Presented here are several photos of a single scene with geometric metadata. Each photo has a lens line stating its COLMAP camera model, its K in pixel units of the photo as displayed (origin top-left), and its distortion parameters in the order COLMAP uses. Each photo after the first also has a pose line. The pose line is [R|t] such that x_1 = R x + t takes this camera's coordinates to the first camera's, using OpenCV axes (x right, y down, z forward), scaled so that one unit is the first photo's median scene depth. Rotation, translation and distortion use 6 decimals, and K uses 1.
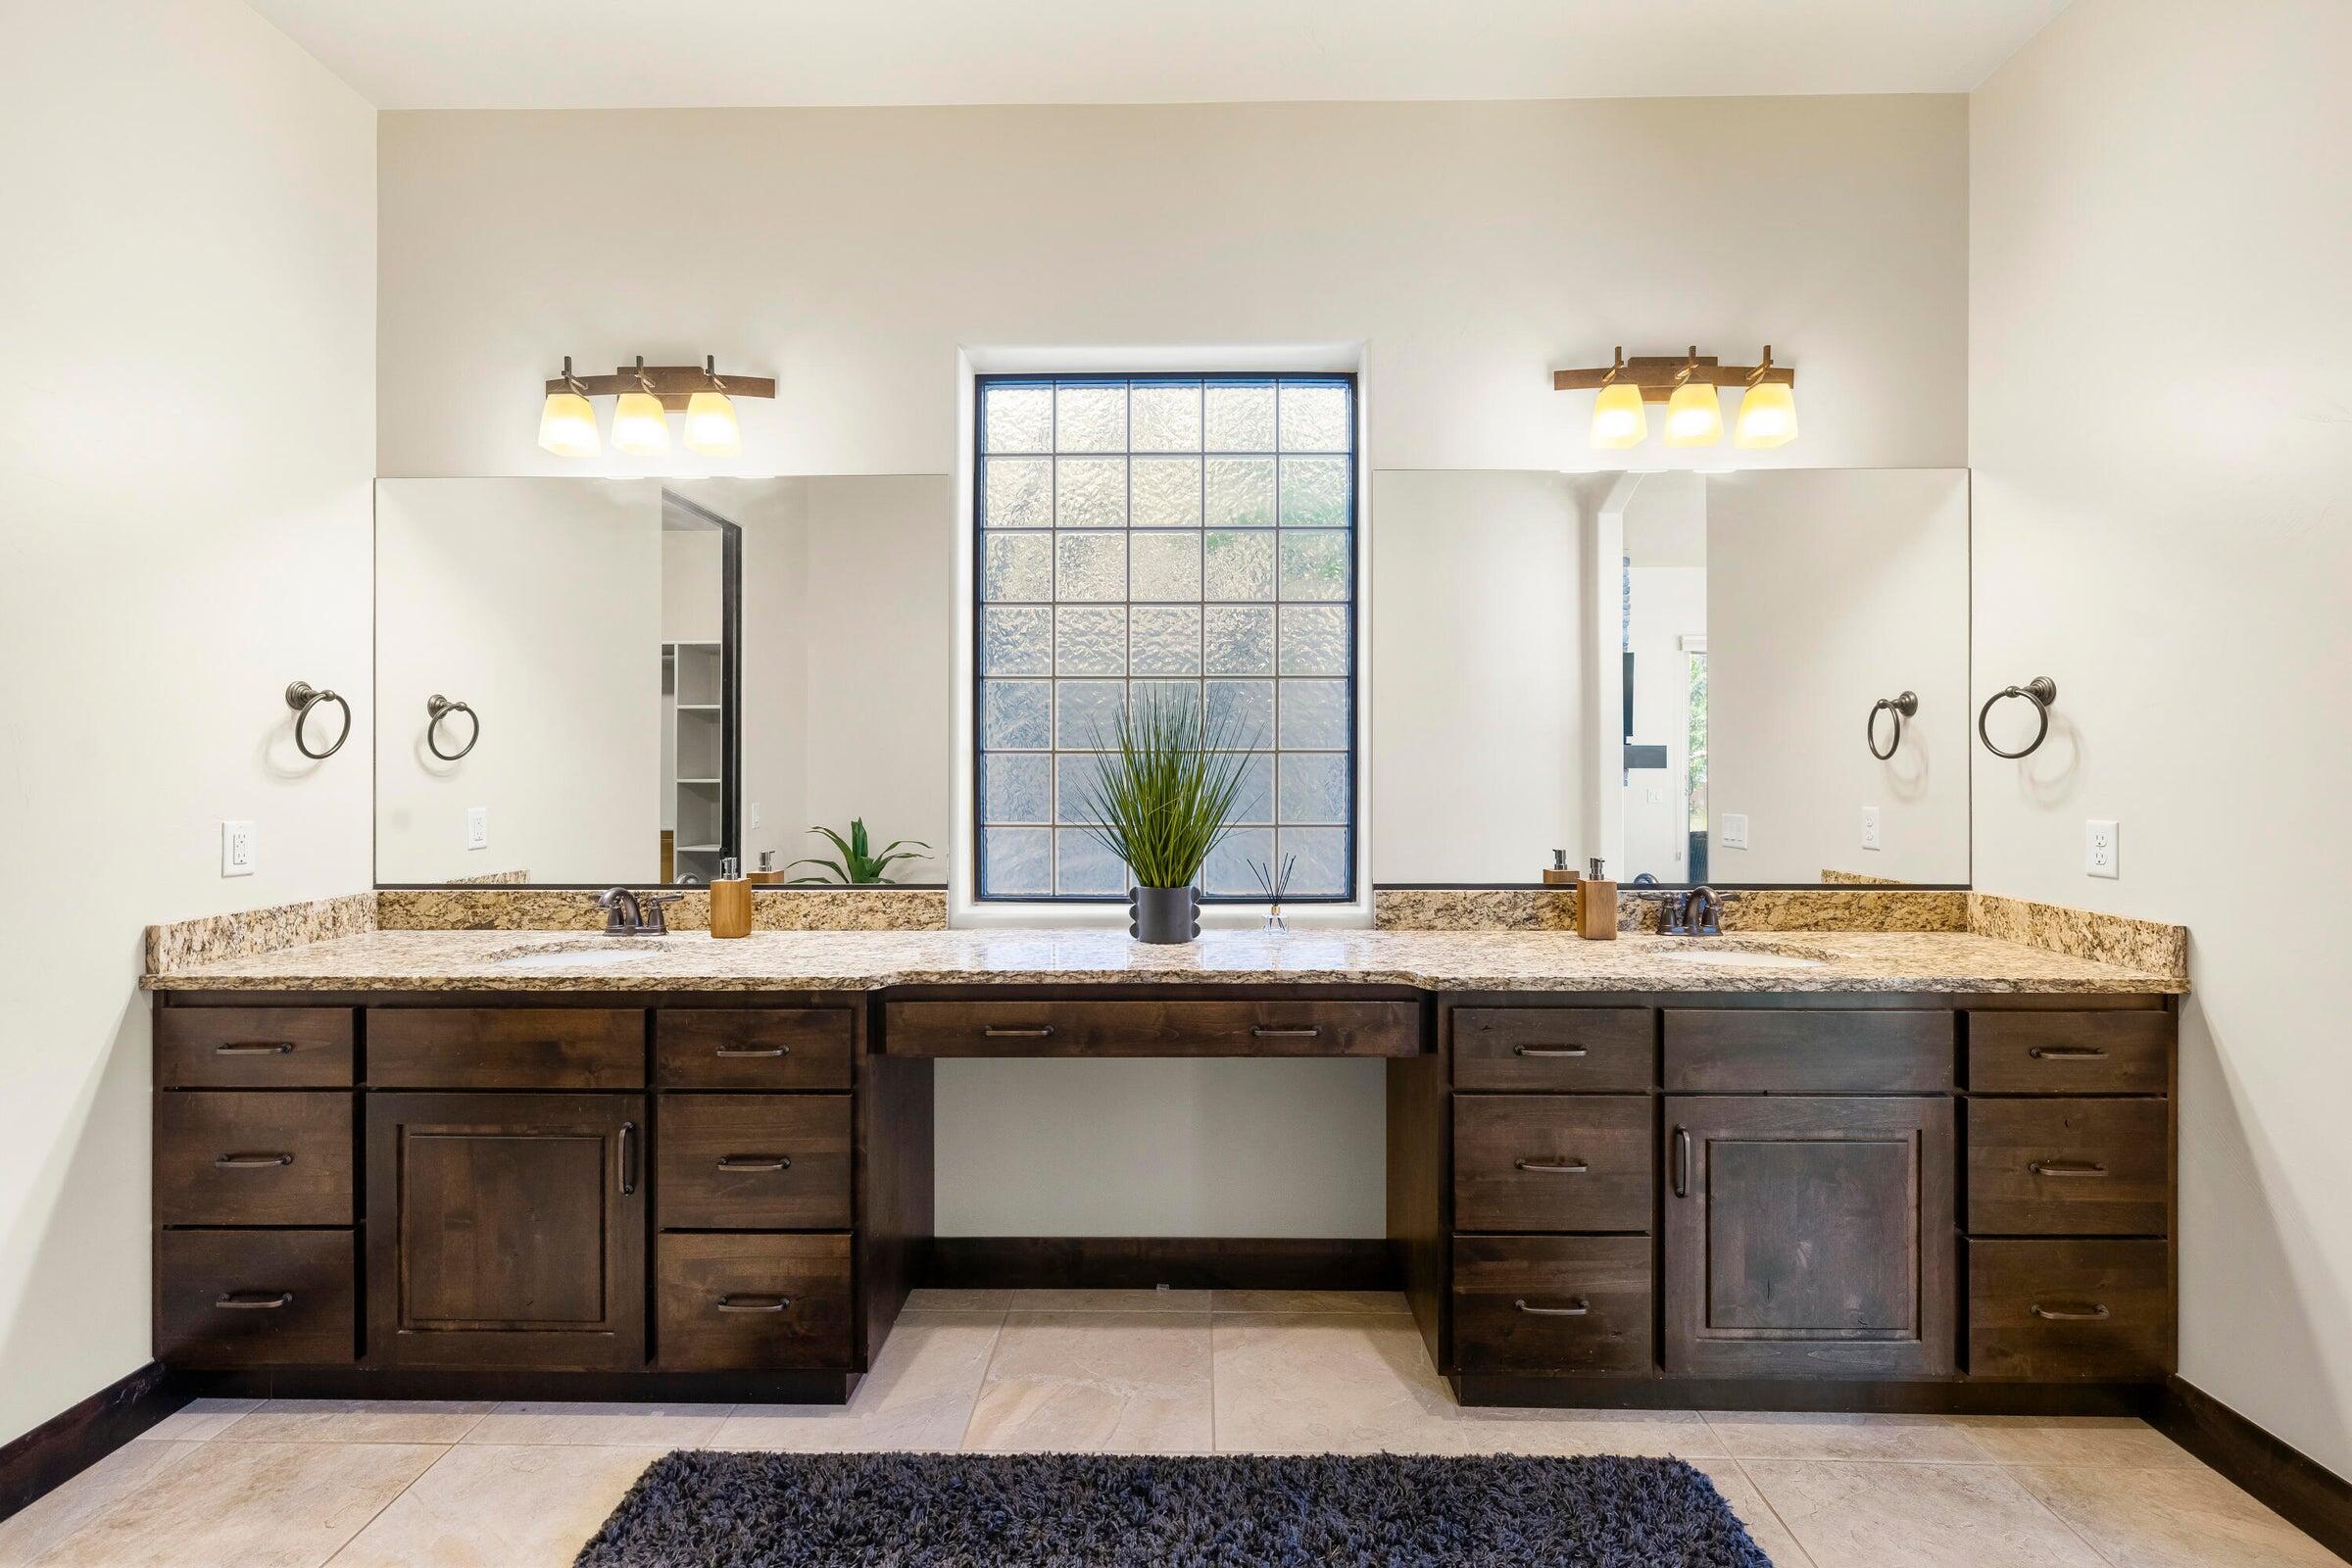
lens RADIAL K [[1004.7, 0, 1176.3], [0, 1004.7, 763.1], [0, 0, 1]] dist [-0.000384, -0.000272]
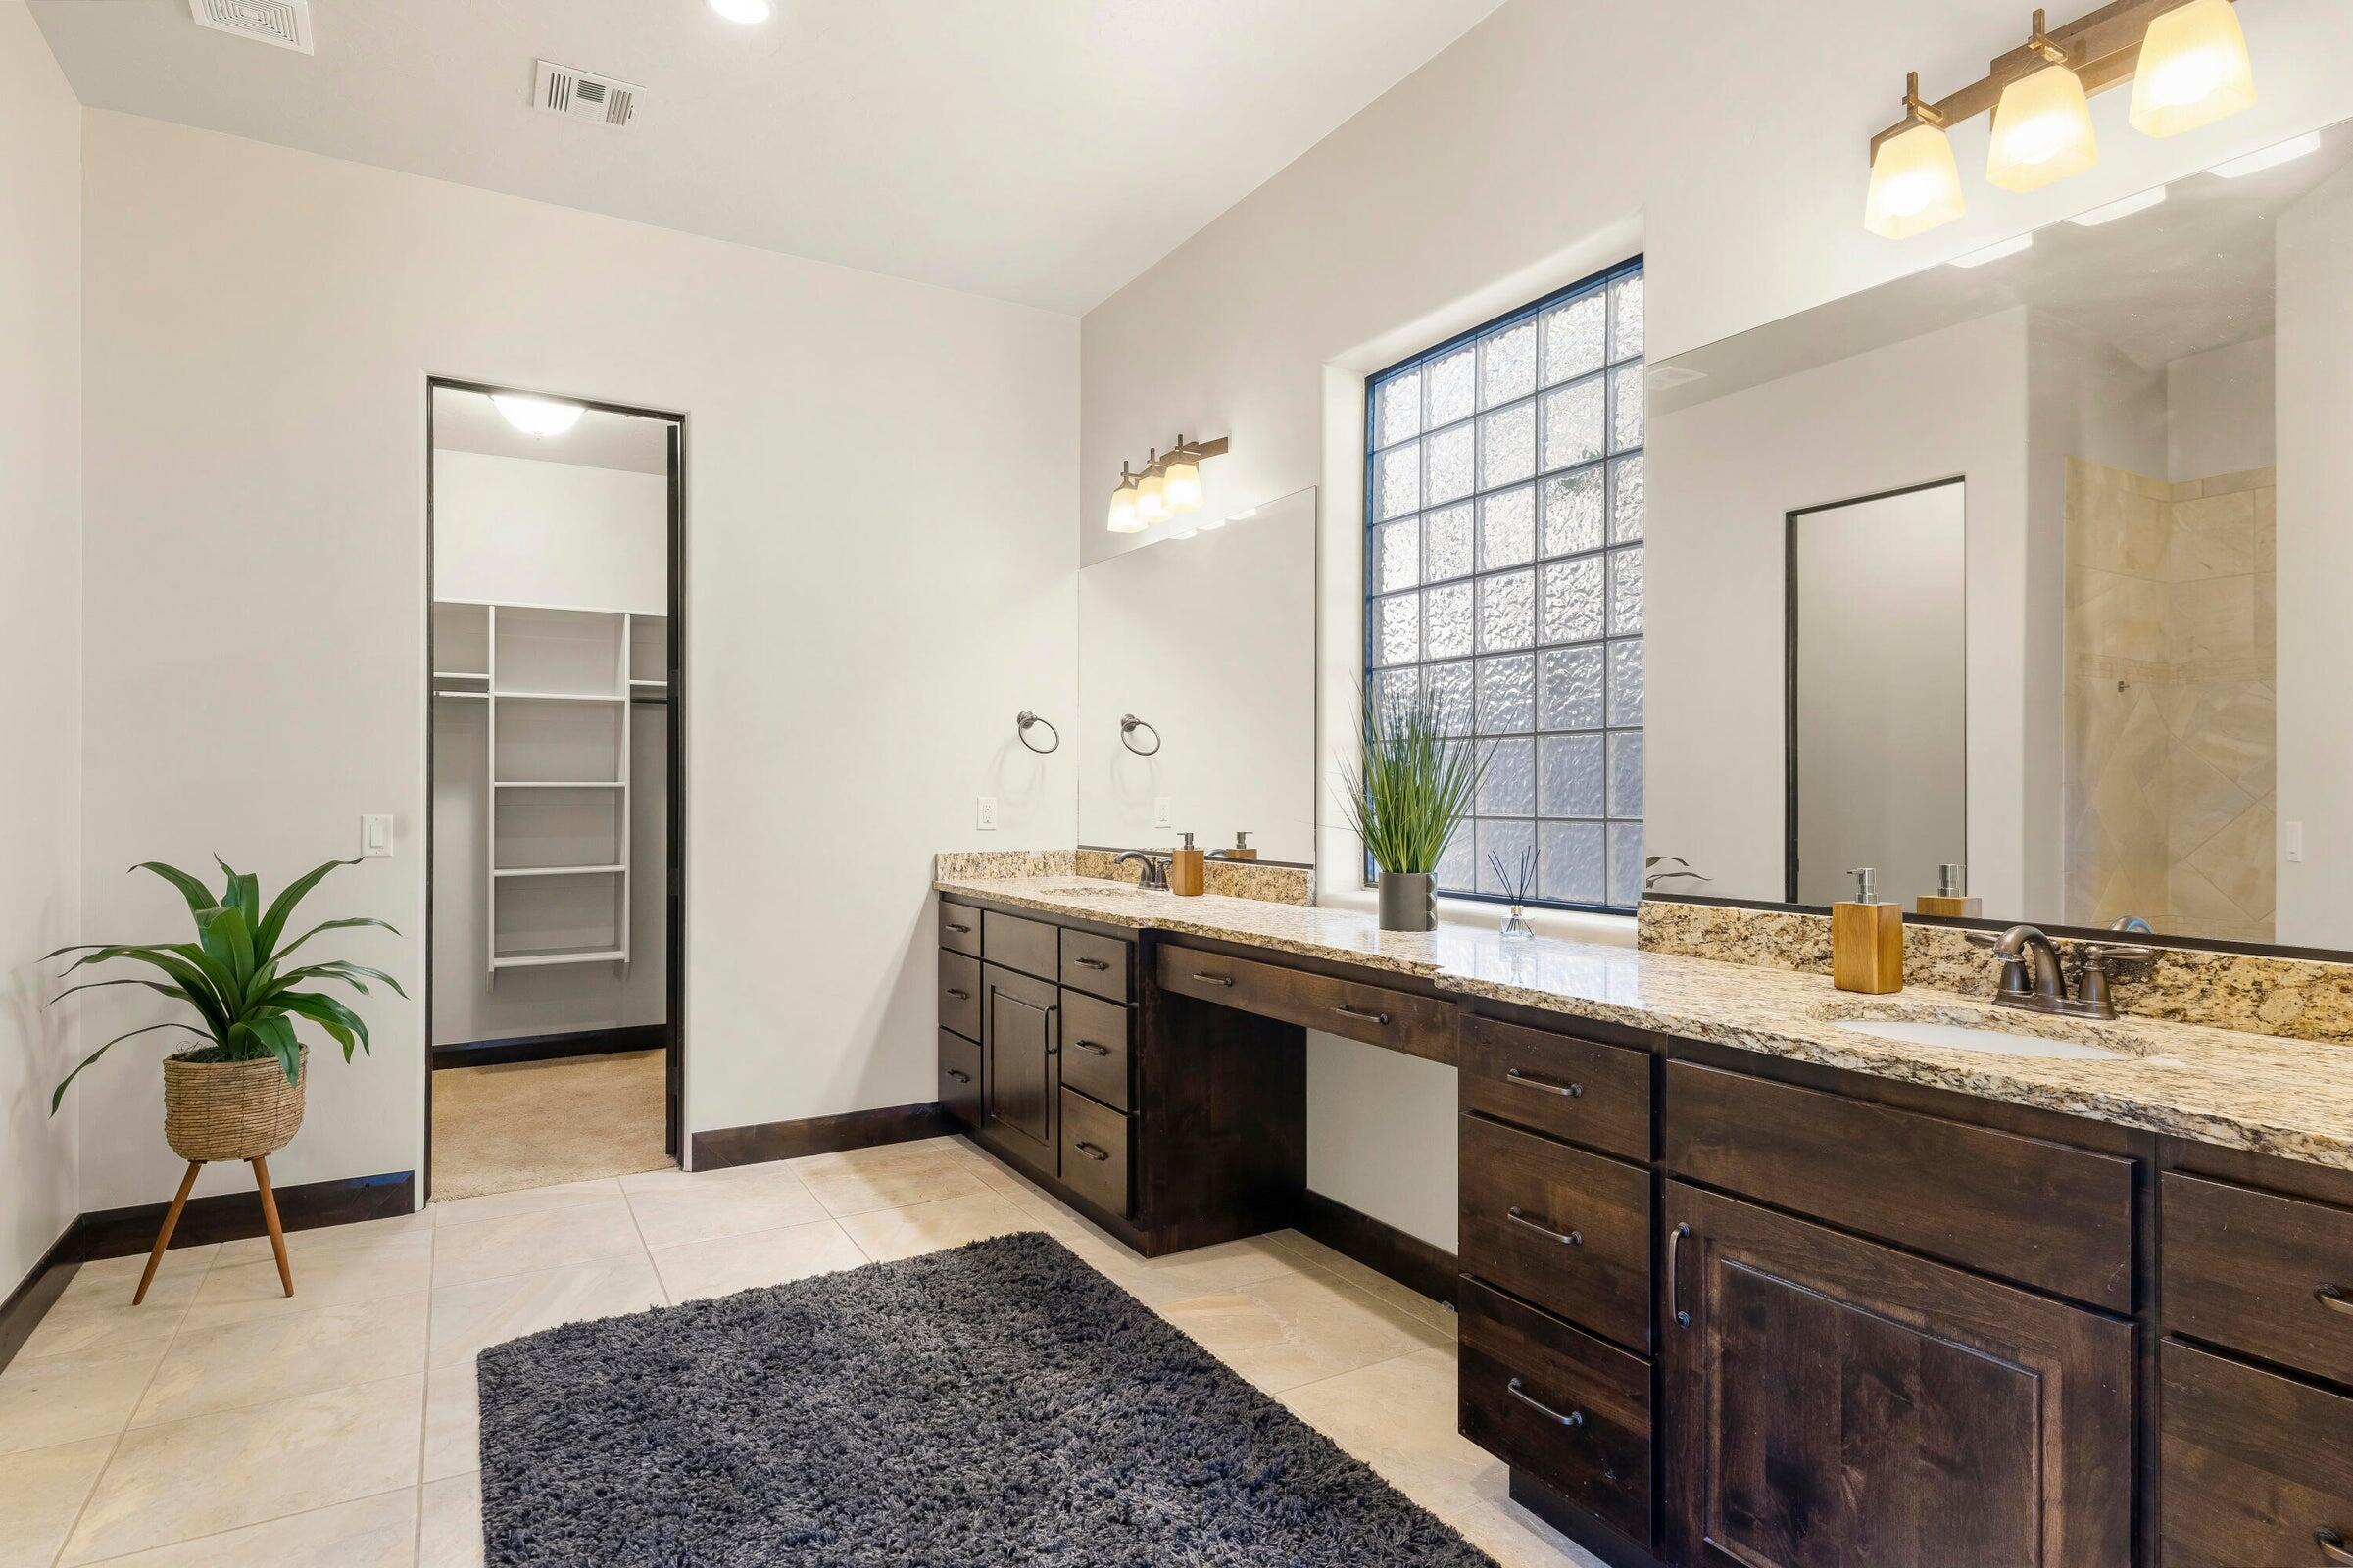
lens RADIAL K [[1221.0, 0, 1176.5], [0, 1221.0, 784.0], [0, 0, 1]] dist [0.001470, 0.001237]
pose [[0.525675, -0.003882, -0.850677, 0.882687], [0.000022, 0.999990, -0.004550, 0.042783], [0.850686, 0.002373, 0.525670, 0.196990]]
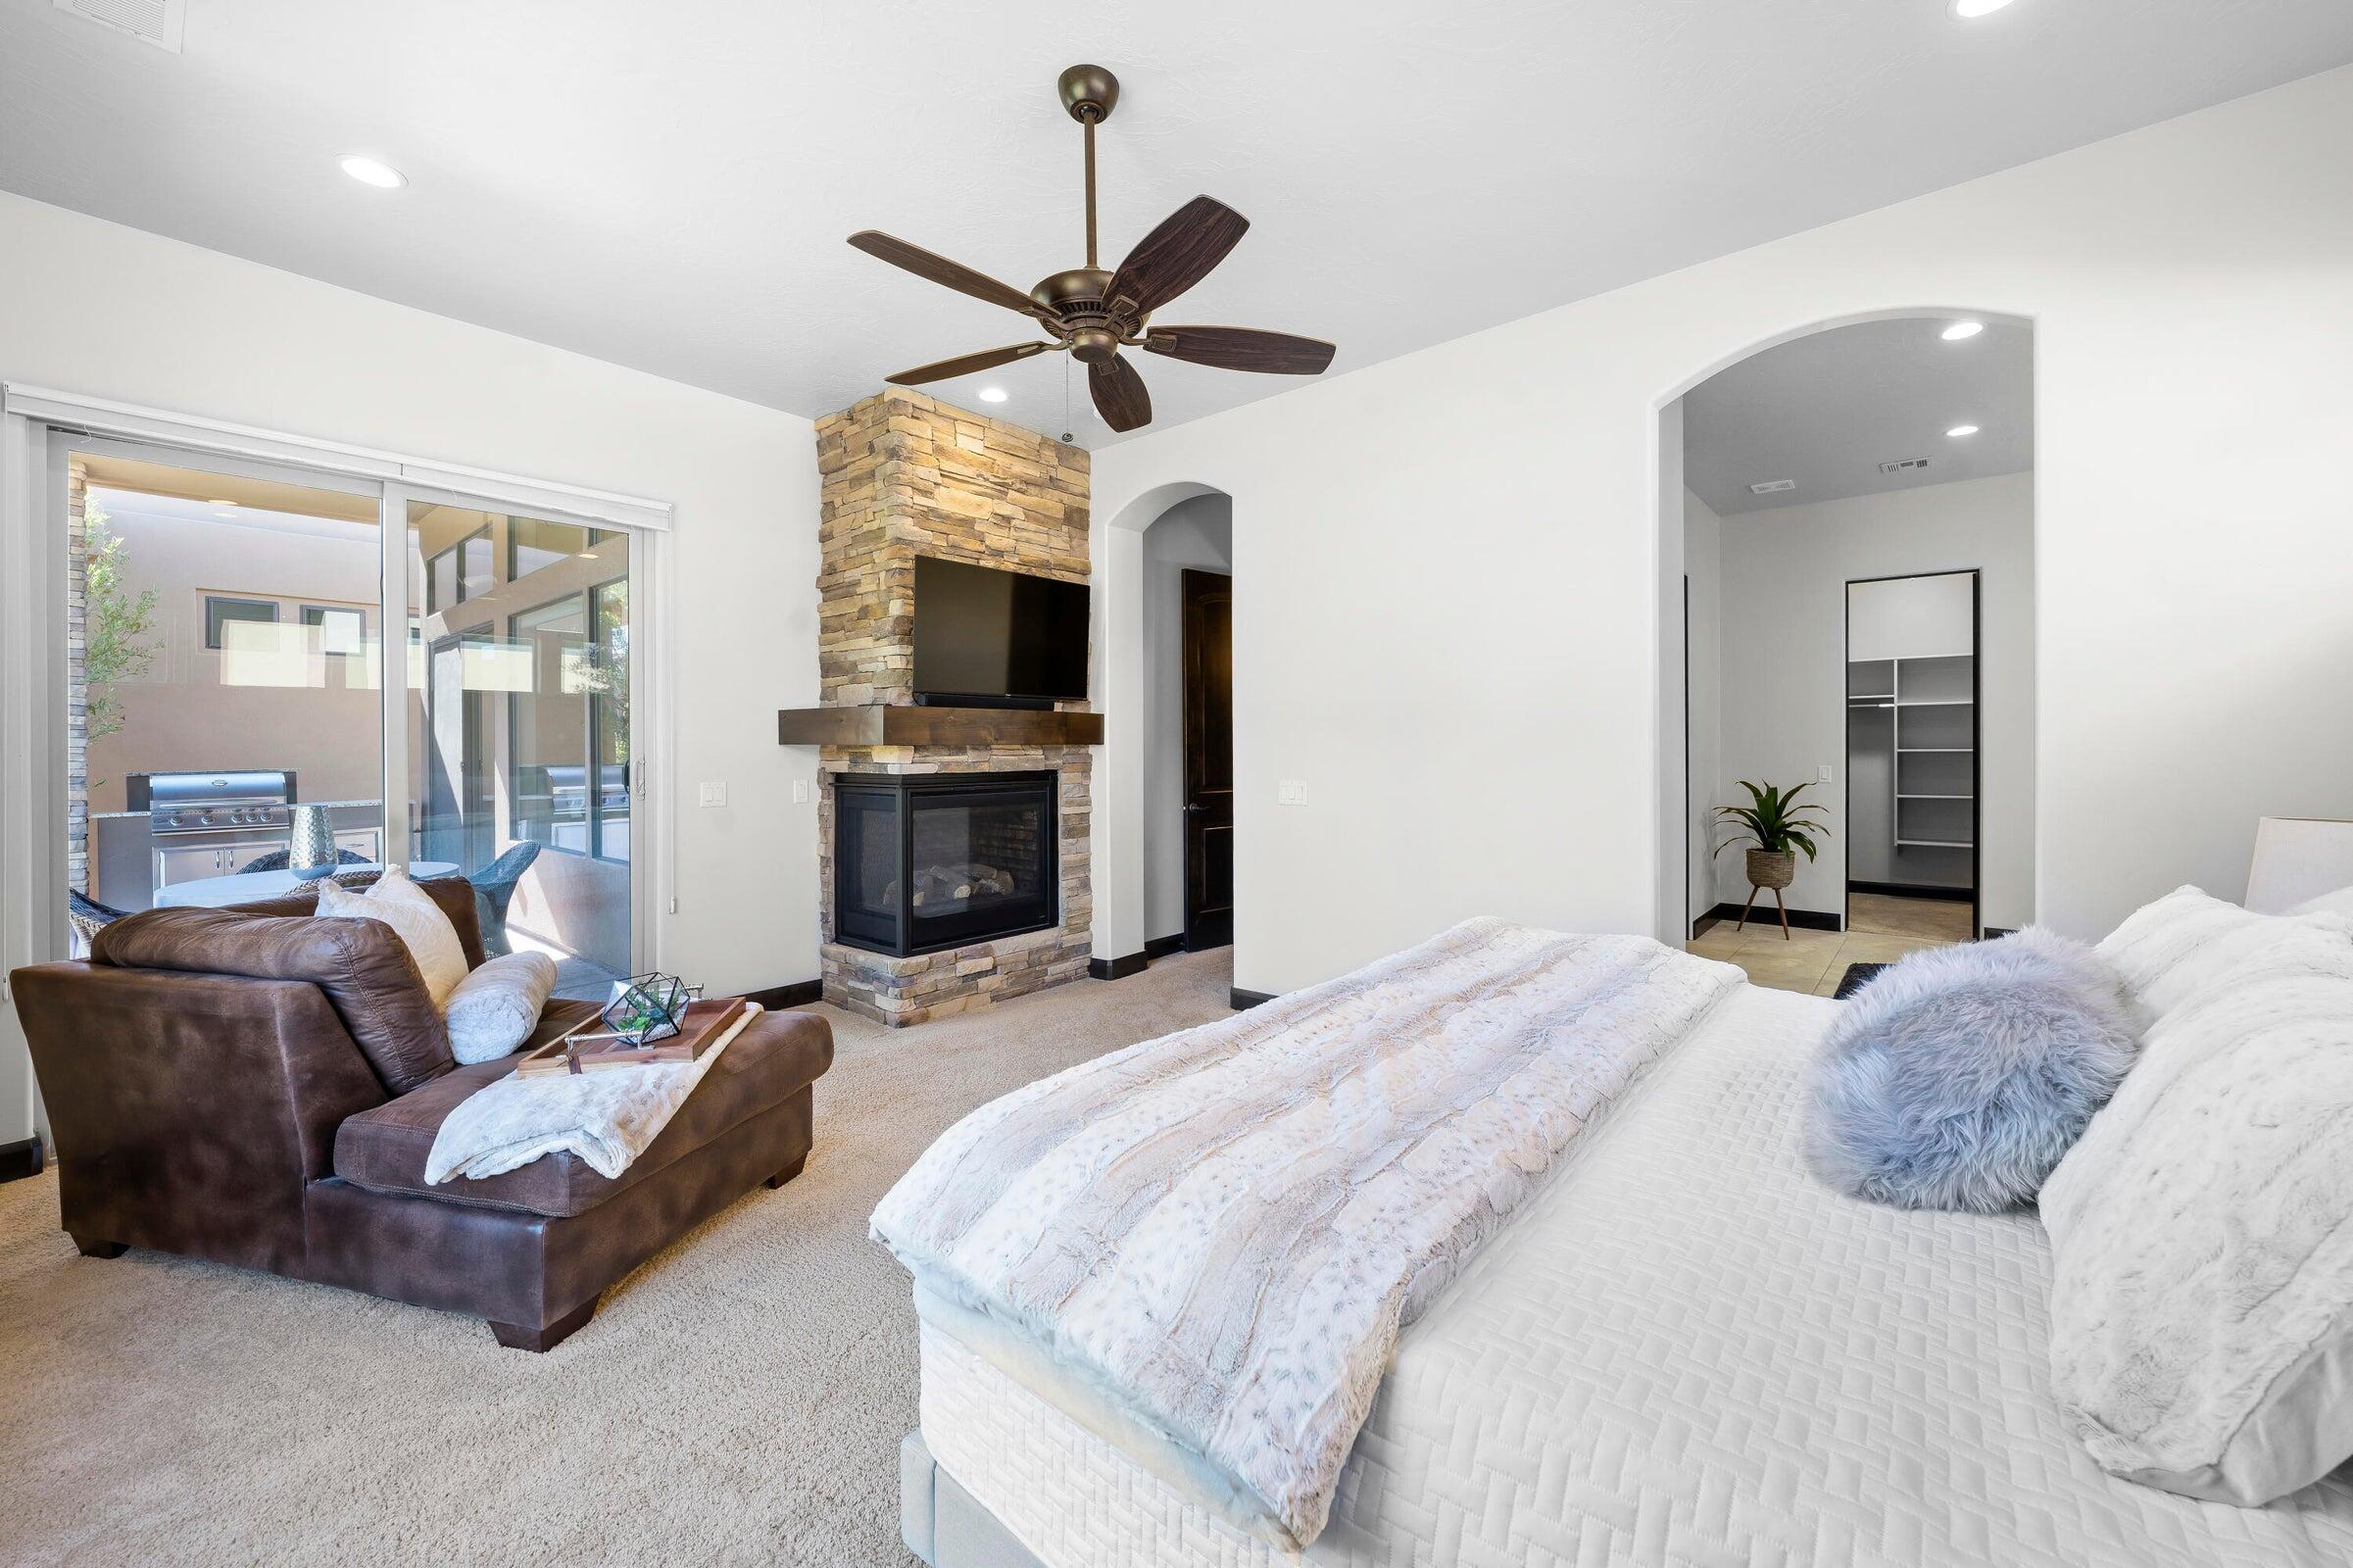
lens RADIAL K [[910.1, 0, 1182.0], [0, 910.1, 757.9], [0, 0, 1]] dist [-0.000048, -0.000040]
pose [[-0.636050, 0.009387, -0.771591, 2.390022], [0.004821, 0.999955, 0.008190, 0.019798], [0.771633, 0.001489, -0.636066, 0.395911]]
